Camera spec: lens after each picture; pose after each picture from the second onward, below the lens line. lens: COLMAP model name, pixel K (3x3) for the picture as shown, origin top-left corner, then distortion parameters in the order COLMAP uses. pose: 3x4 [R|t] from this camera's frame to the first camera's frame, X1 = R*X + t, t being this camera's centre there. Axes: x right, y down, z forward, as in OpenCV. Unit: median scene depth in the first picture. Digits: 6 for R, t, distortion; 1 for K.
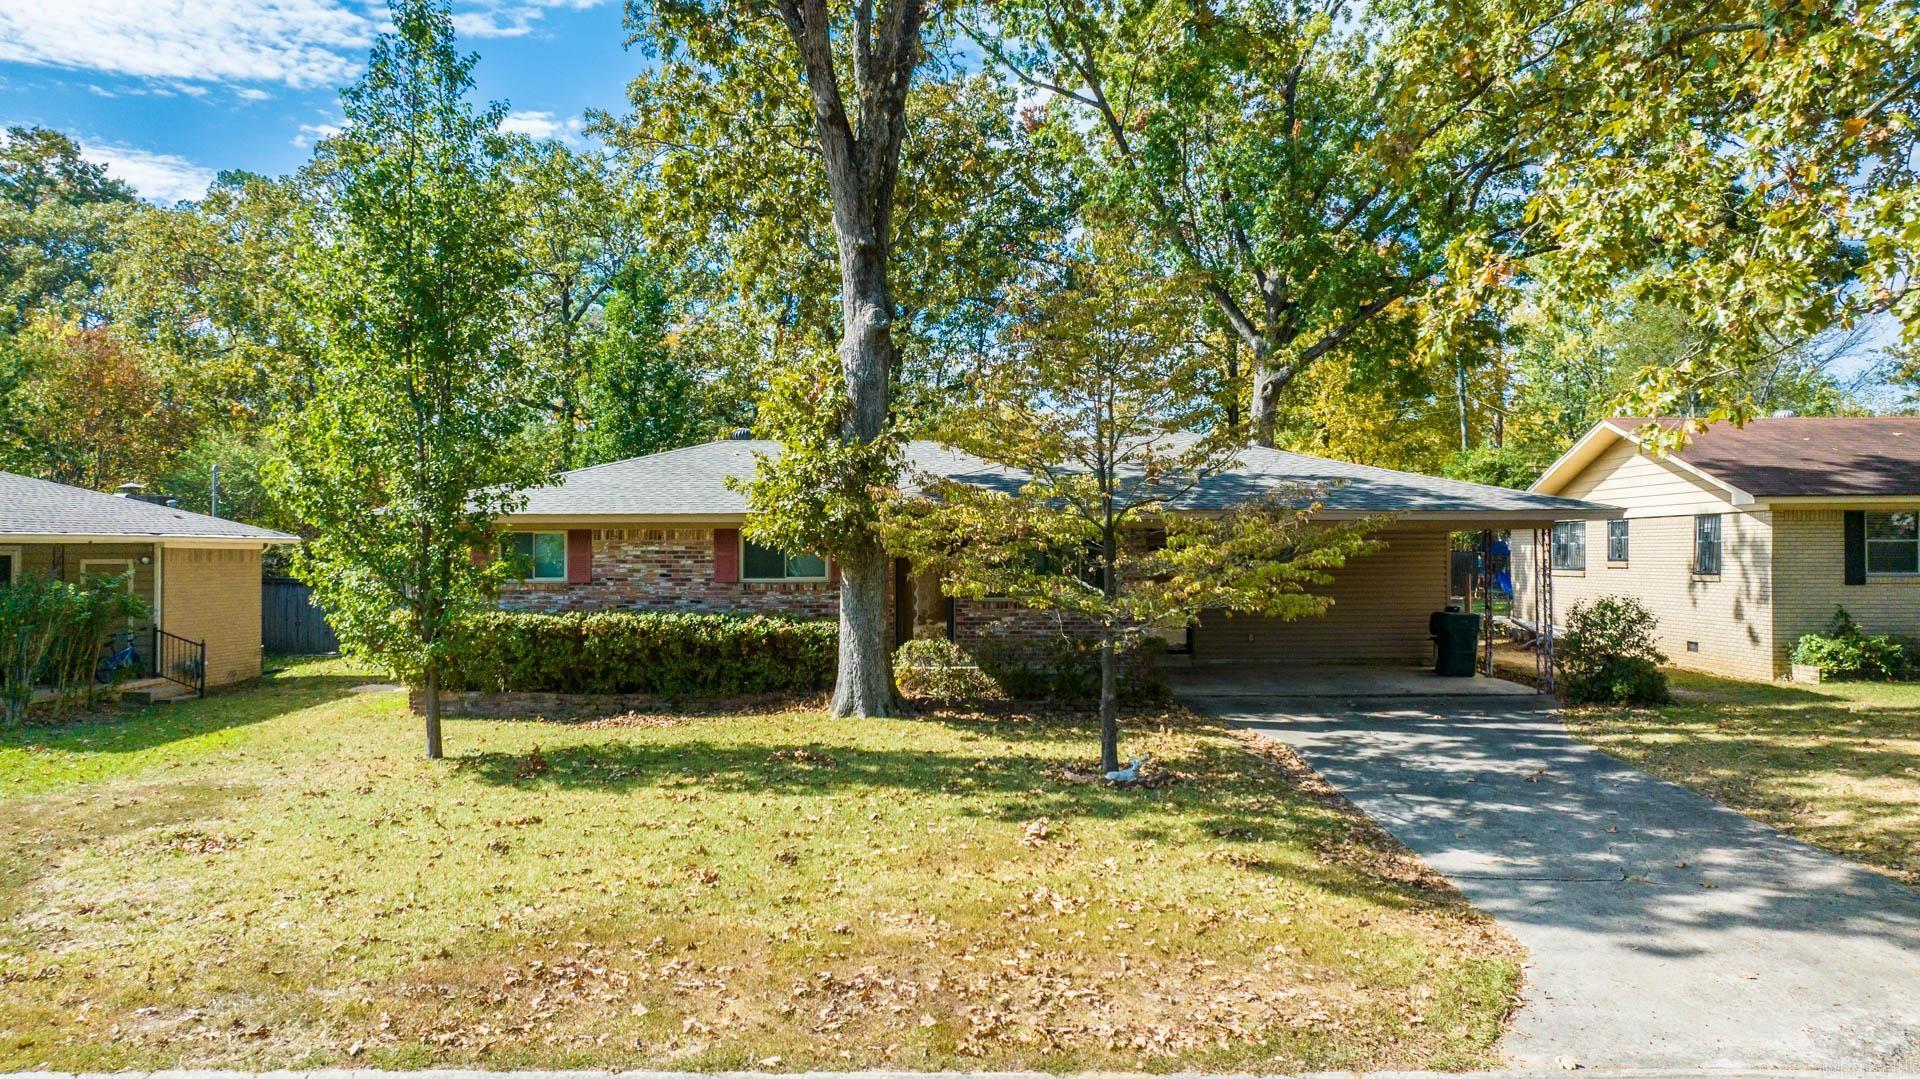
lens RADIAL K [[1353.3, 0, 960.0], [0, 1353.3, 539.5], [0, 0, 1]] dist [-0.011946, -0.005300]
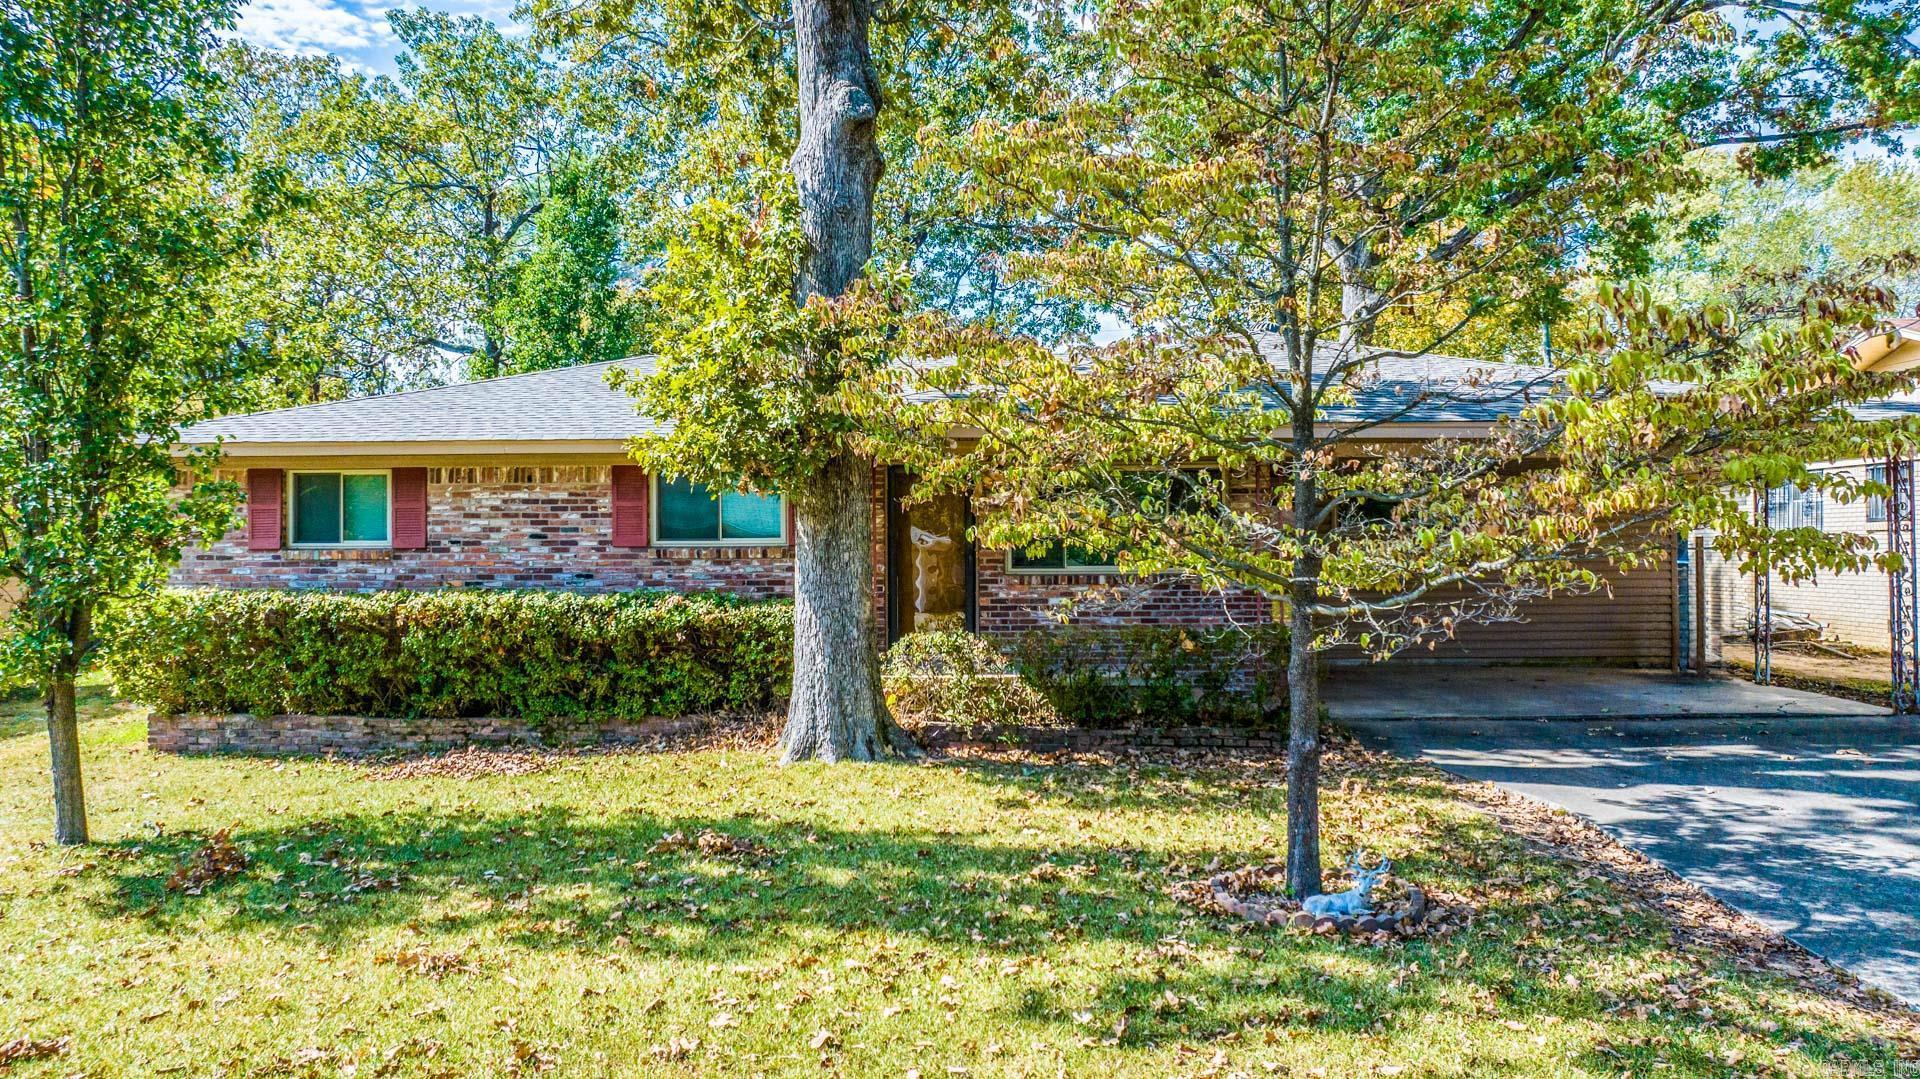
lens RADIAL K [[1353.3, 0, 960.0], [0, 1353.3, 539.5], [0, 0, 1]] dist [-0.011946, -0.005300]
pose [[0.999994, -0.003278, -0.001146, -0.012709], [0.003283, 0.999985, 0.004448, 0.028503], [0.001131, -0.004452, 0.999989, 0.377470]]
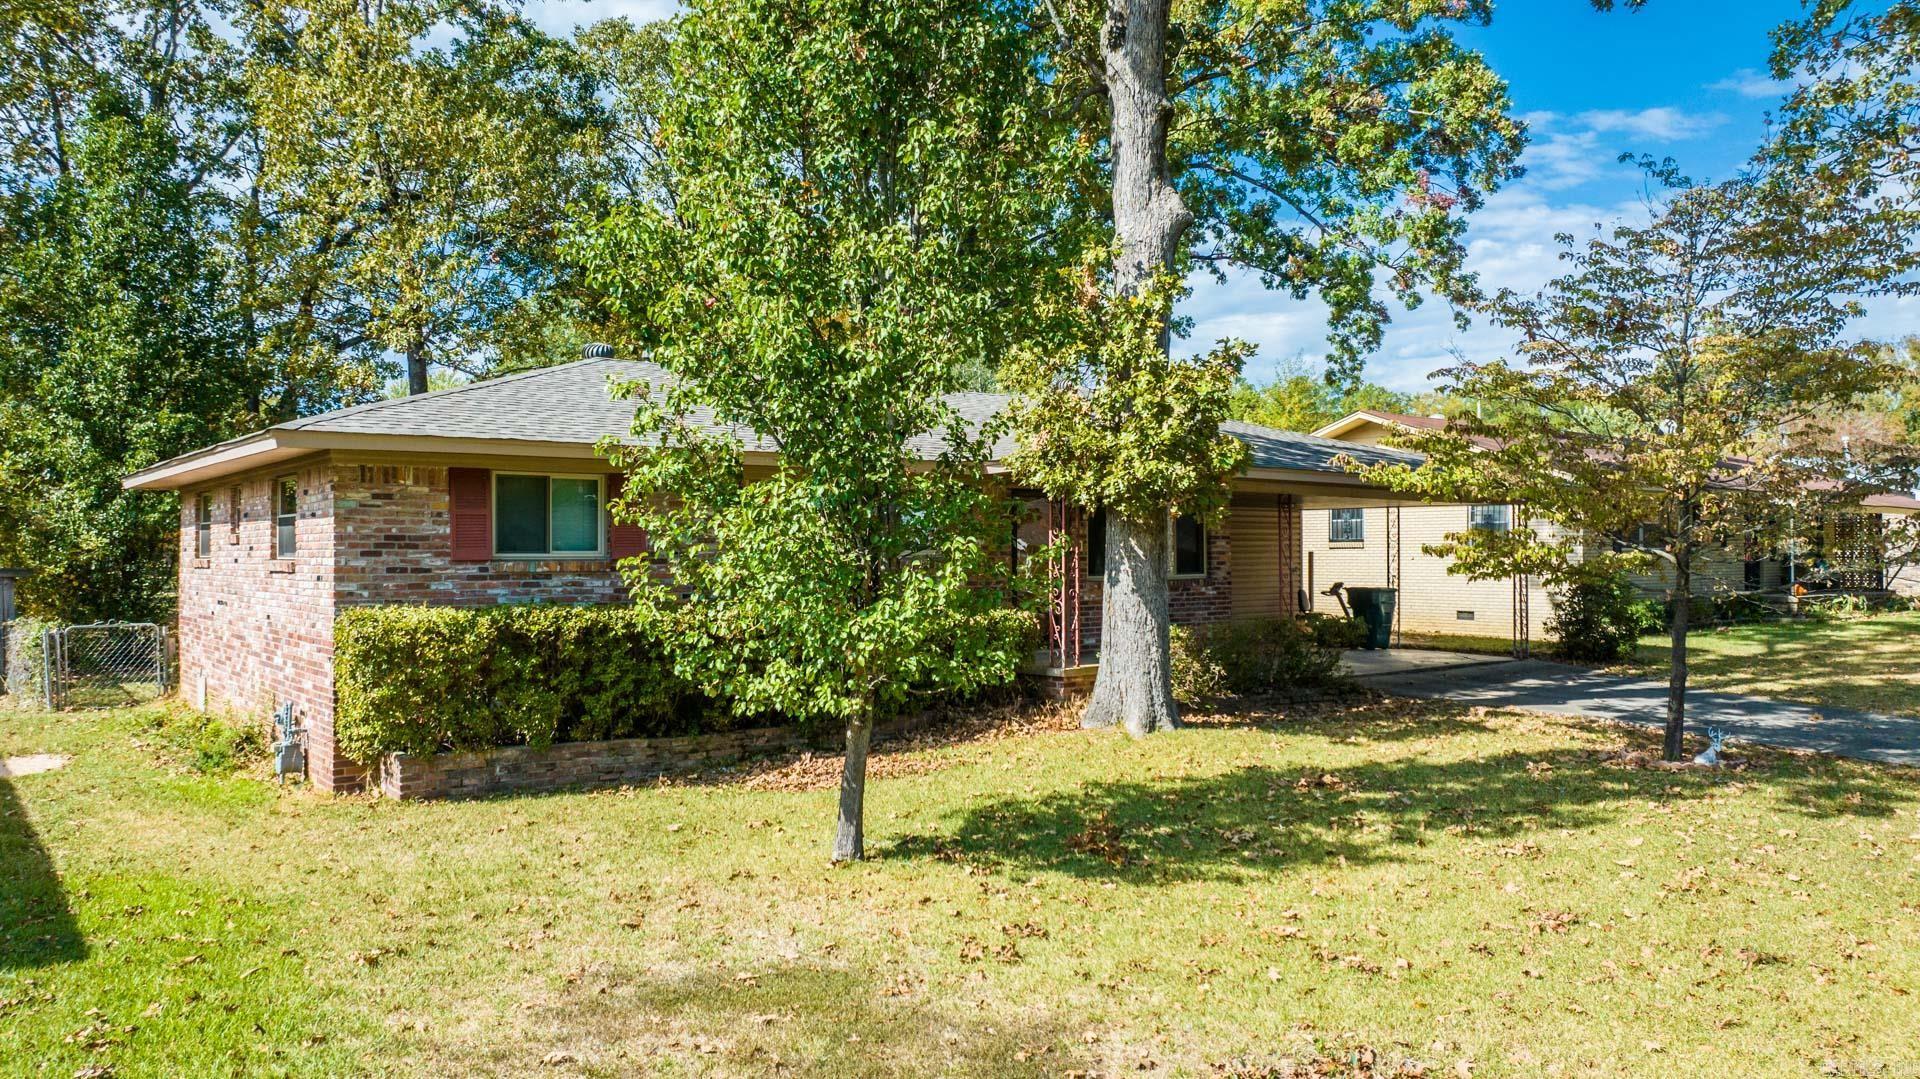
lens RADIAL K [[1353.3, 0, 960.0], [0, 1353.3, 539.5], [0, 0, 1]] dist [-0.011946, -0.005300]
pose [[0.777822, 0.005680, 0.628459, -0.615576], [-0.007028, 0.999975, -0.000340, 0.024472], [-0.628446, -0.004153, 0.777843, 0.463855]]
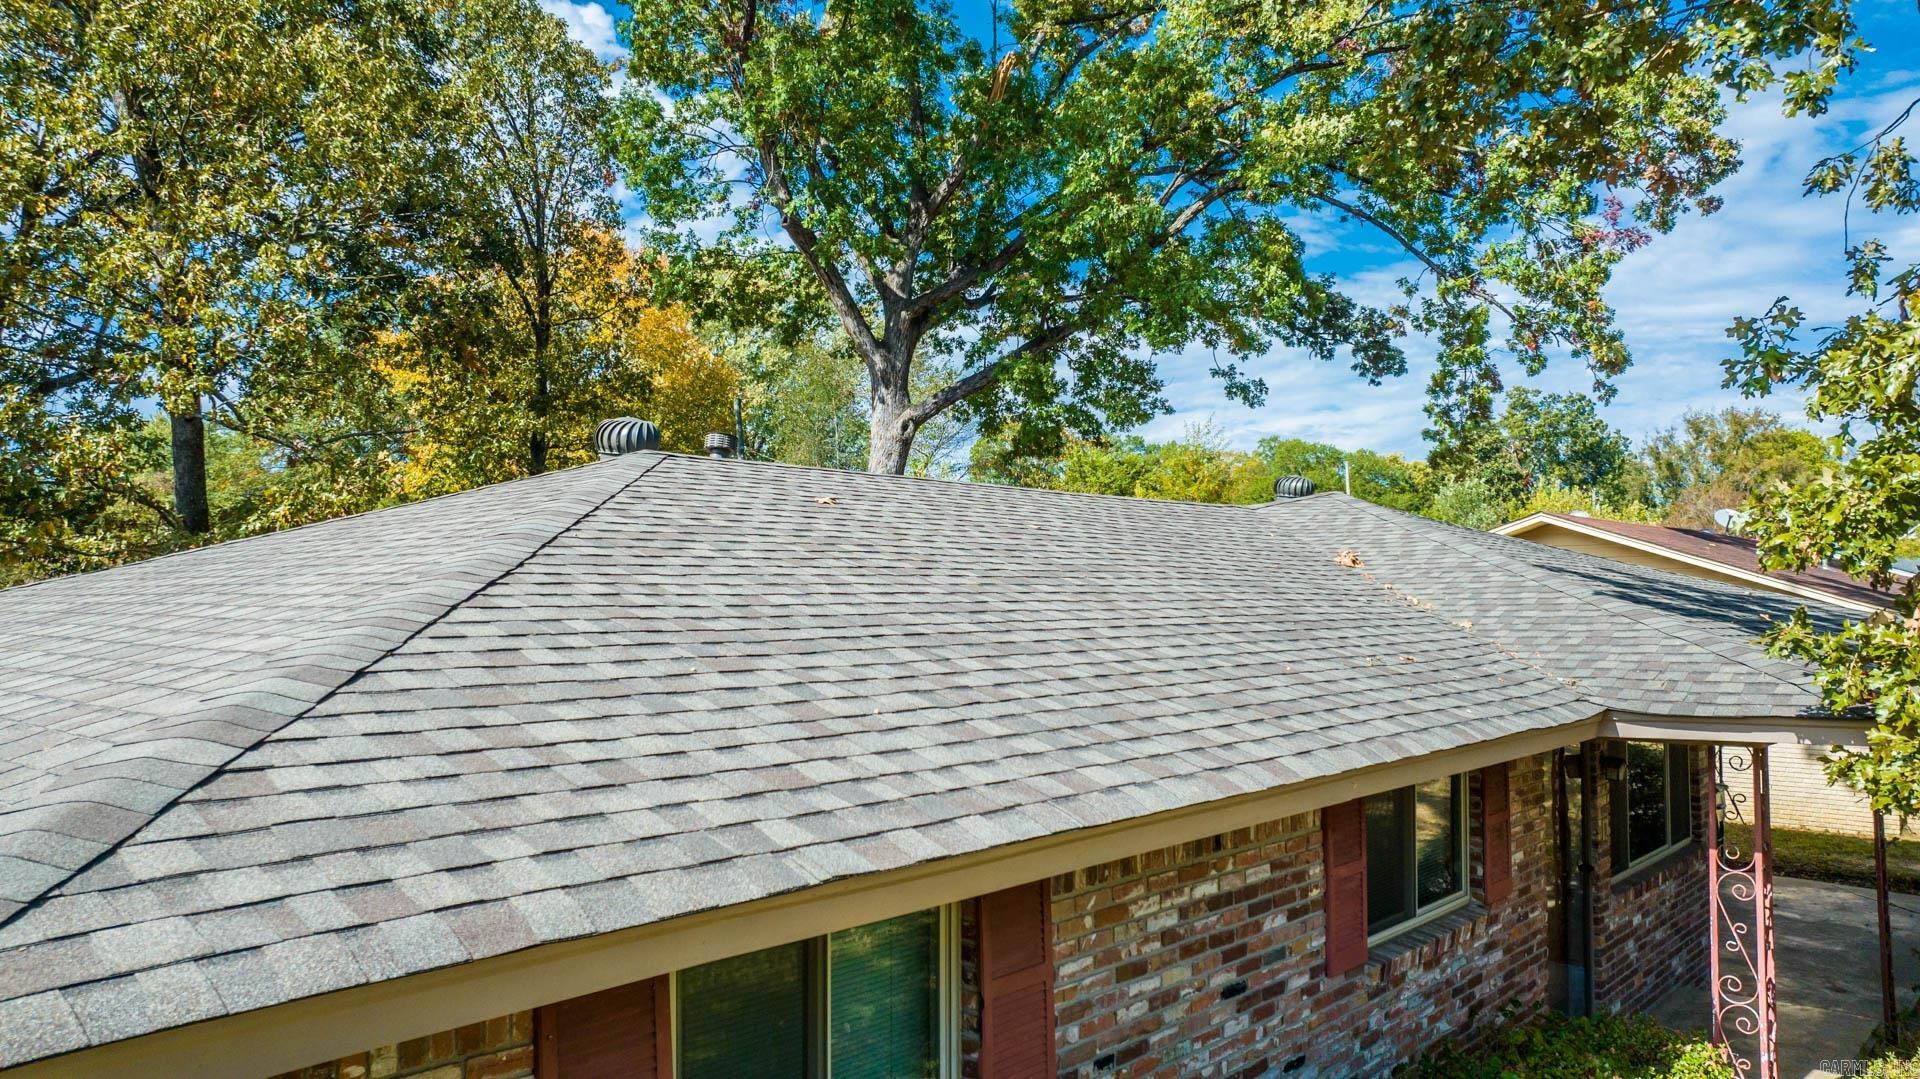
lens RADIAL K [[1353.3, 0, 960.0], [0, 1353.3, 539.5], [0, 0, 1]] dist [-0.011946, -0.005300]
pose [[0.661897, 0.031189, 0.748946, -0.490007], [-0.006650, 0.999339, -0.035739, -0.053266], [-0.749566, 0.018674, 0.661667, 0.962759]]
